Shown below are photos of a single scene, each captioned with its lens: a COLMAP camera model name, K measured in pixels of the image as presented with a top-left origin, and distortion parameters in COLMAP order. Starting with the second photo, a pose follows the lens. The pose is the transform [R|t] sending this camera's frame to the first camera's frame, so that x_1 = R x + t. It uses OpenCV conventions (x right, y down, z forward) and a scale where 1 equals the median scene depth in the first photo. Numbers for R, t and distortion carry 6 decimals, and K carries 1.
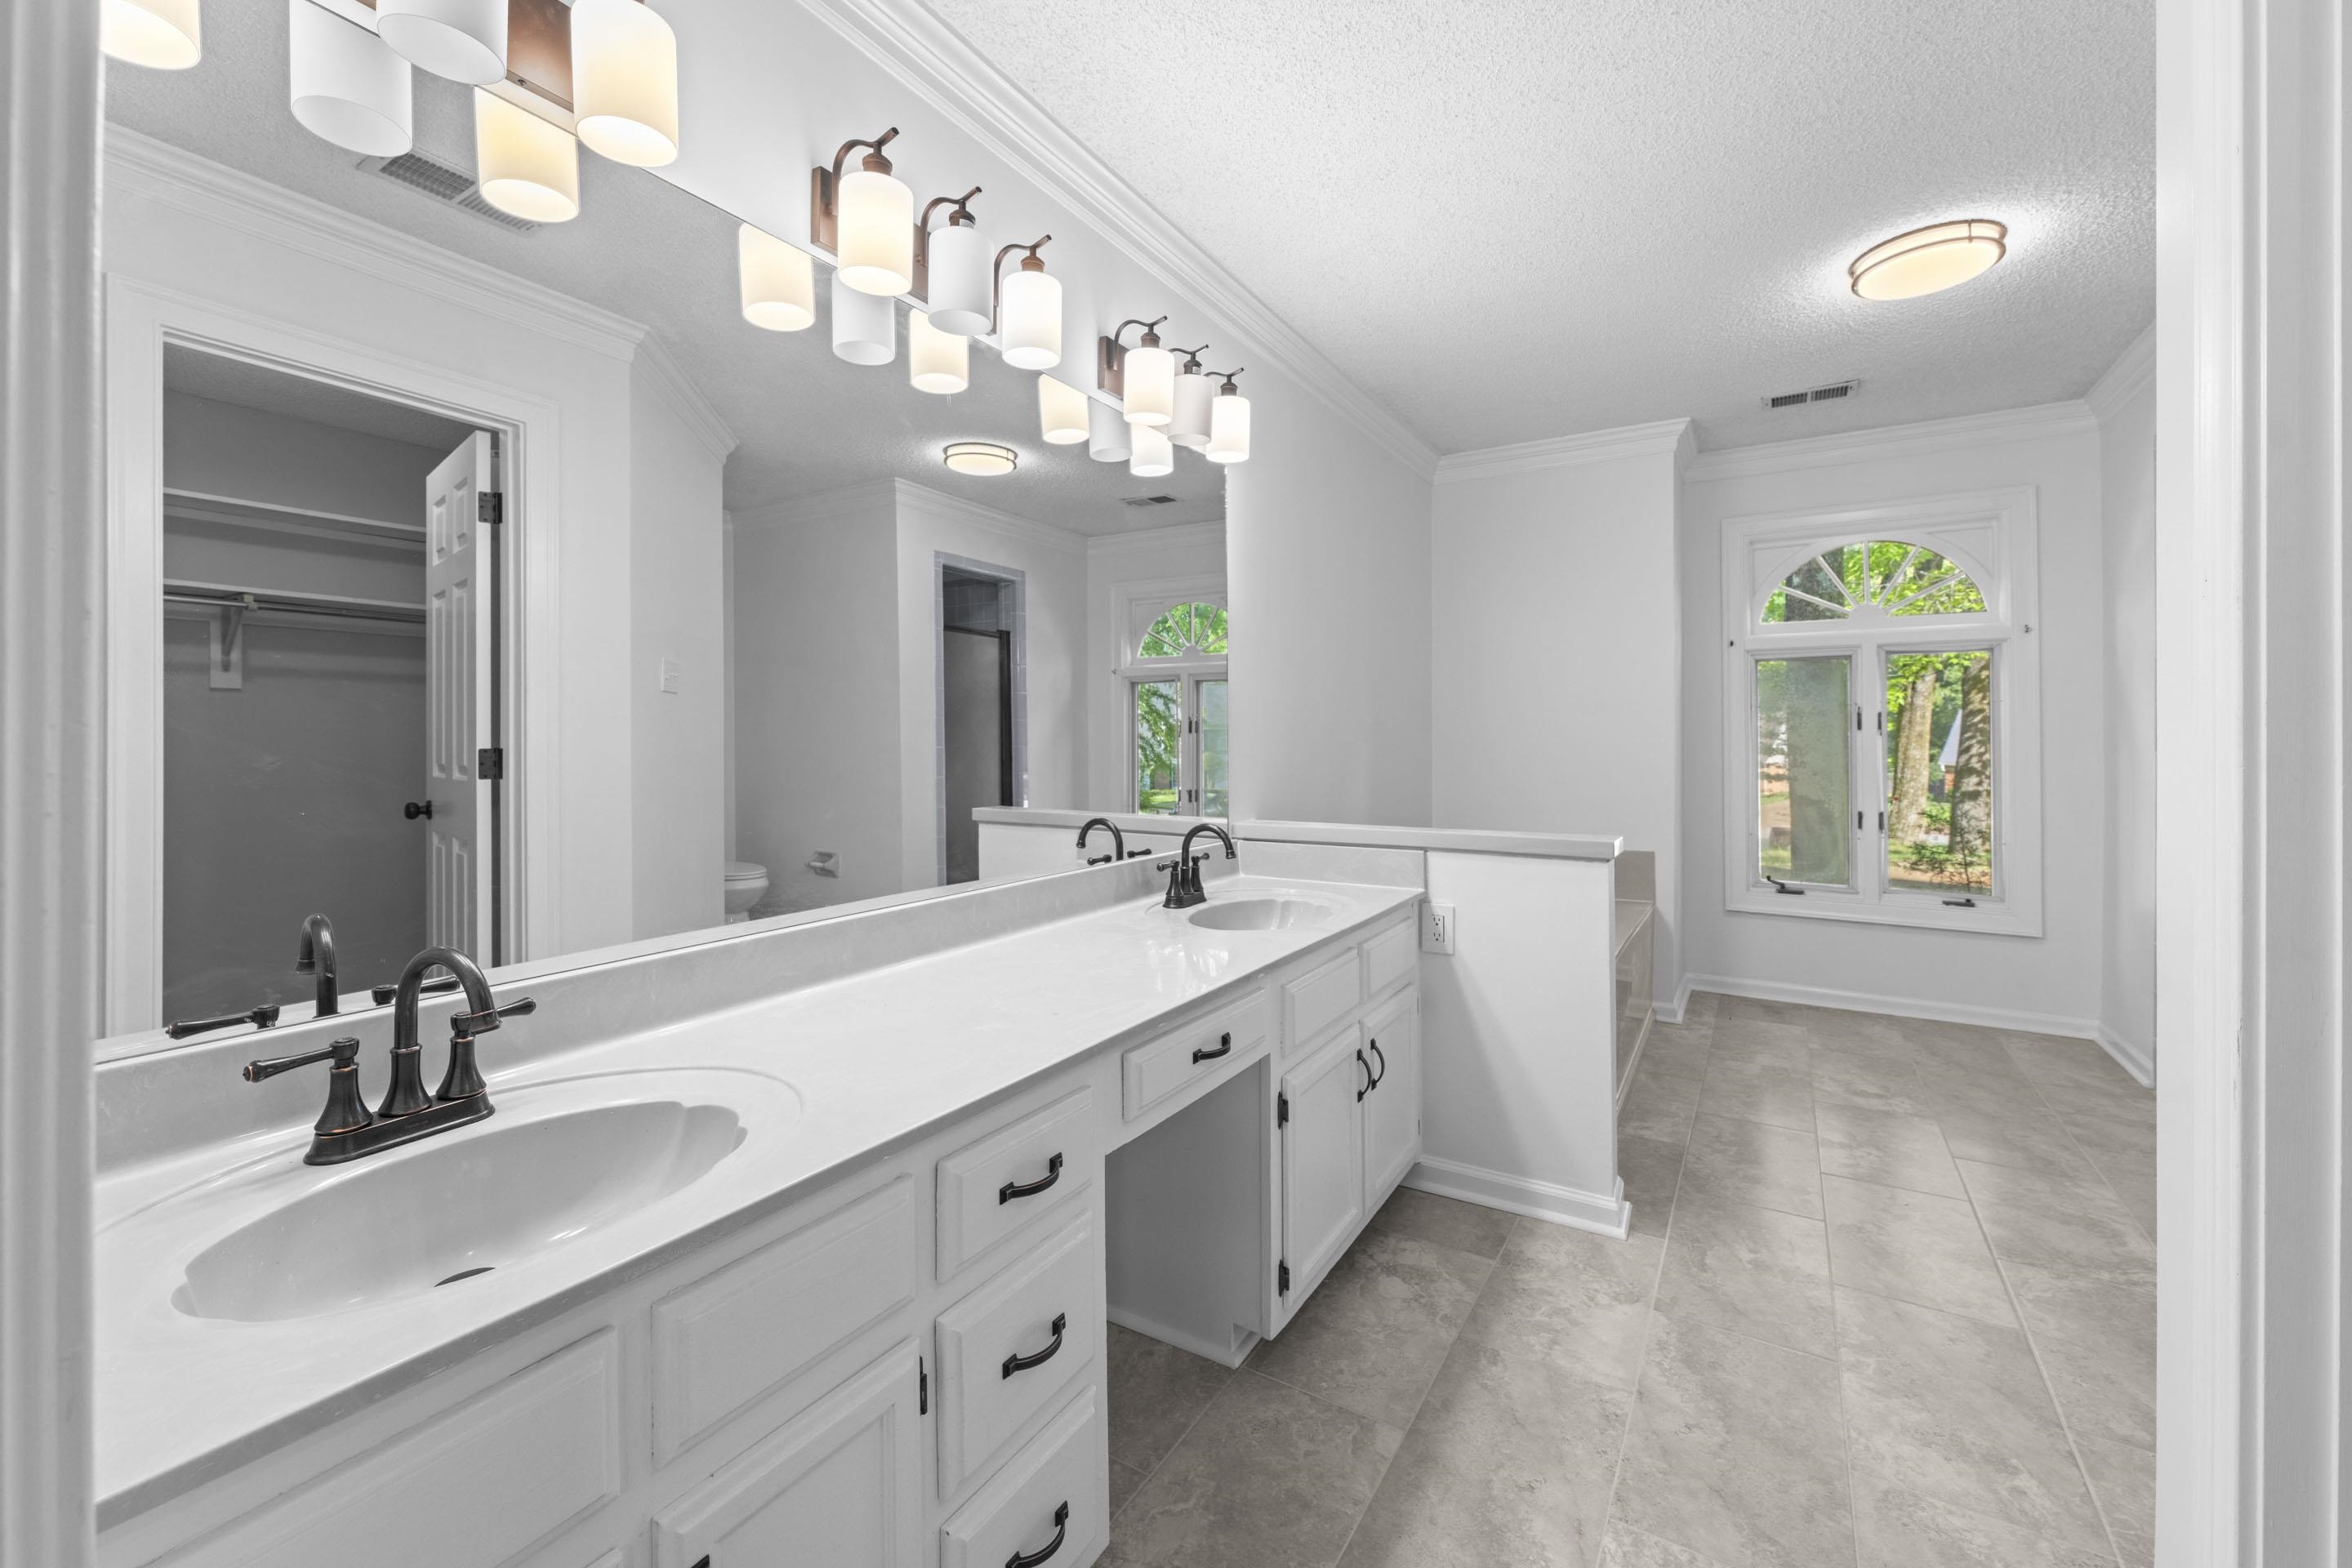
lens RADIAL K [[953.0, 0, 1175.5], [0, 953.0, 738.2], [0, 0, 1]] dist [0.000791, -0.000113]
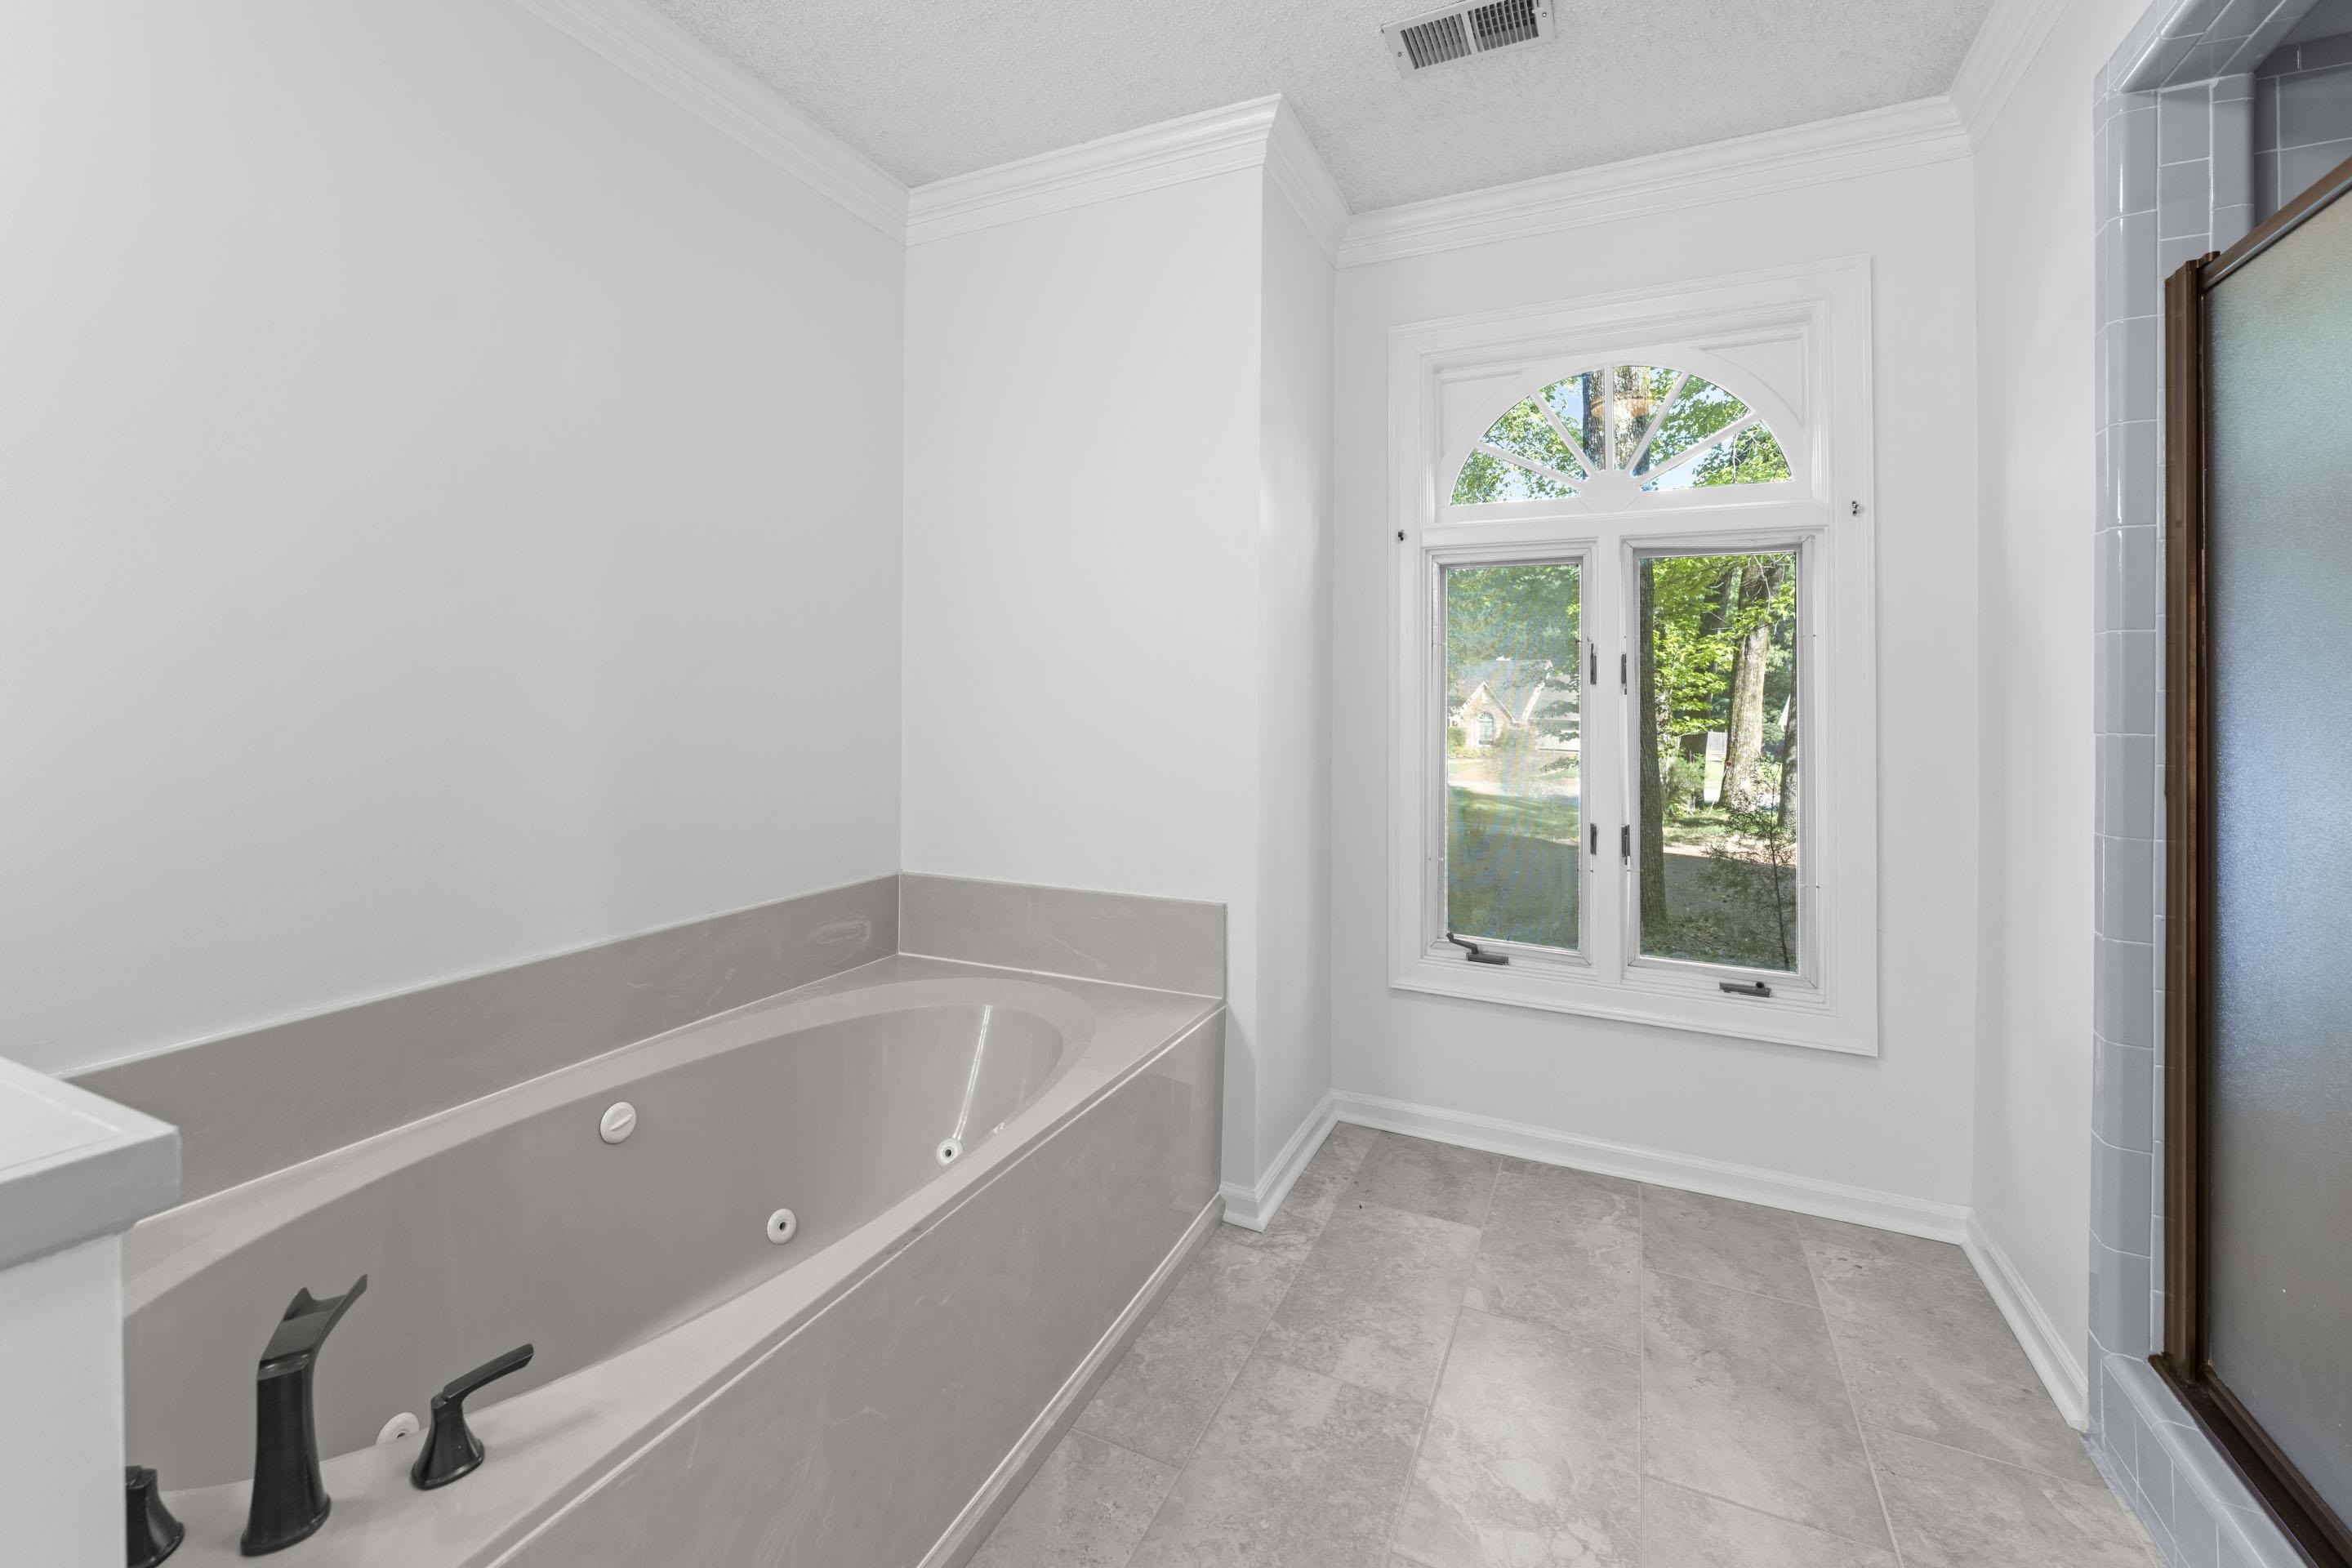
lens RADIAL K [[948.4, 0, 1172.7], [0, 948.4, 702.8], [0, 0, 1]] dist [-0.016659, -0.000055]
pose [[0.993218, 0.012809, 0.115556, 0.398927], [-0.012098, 0.999903, -0.006848, 0.009666], [-0.115632, 0.005403, 0.993277, 0.461375]]
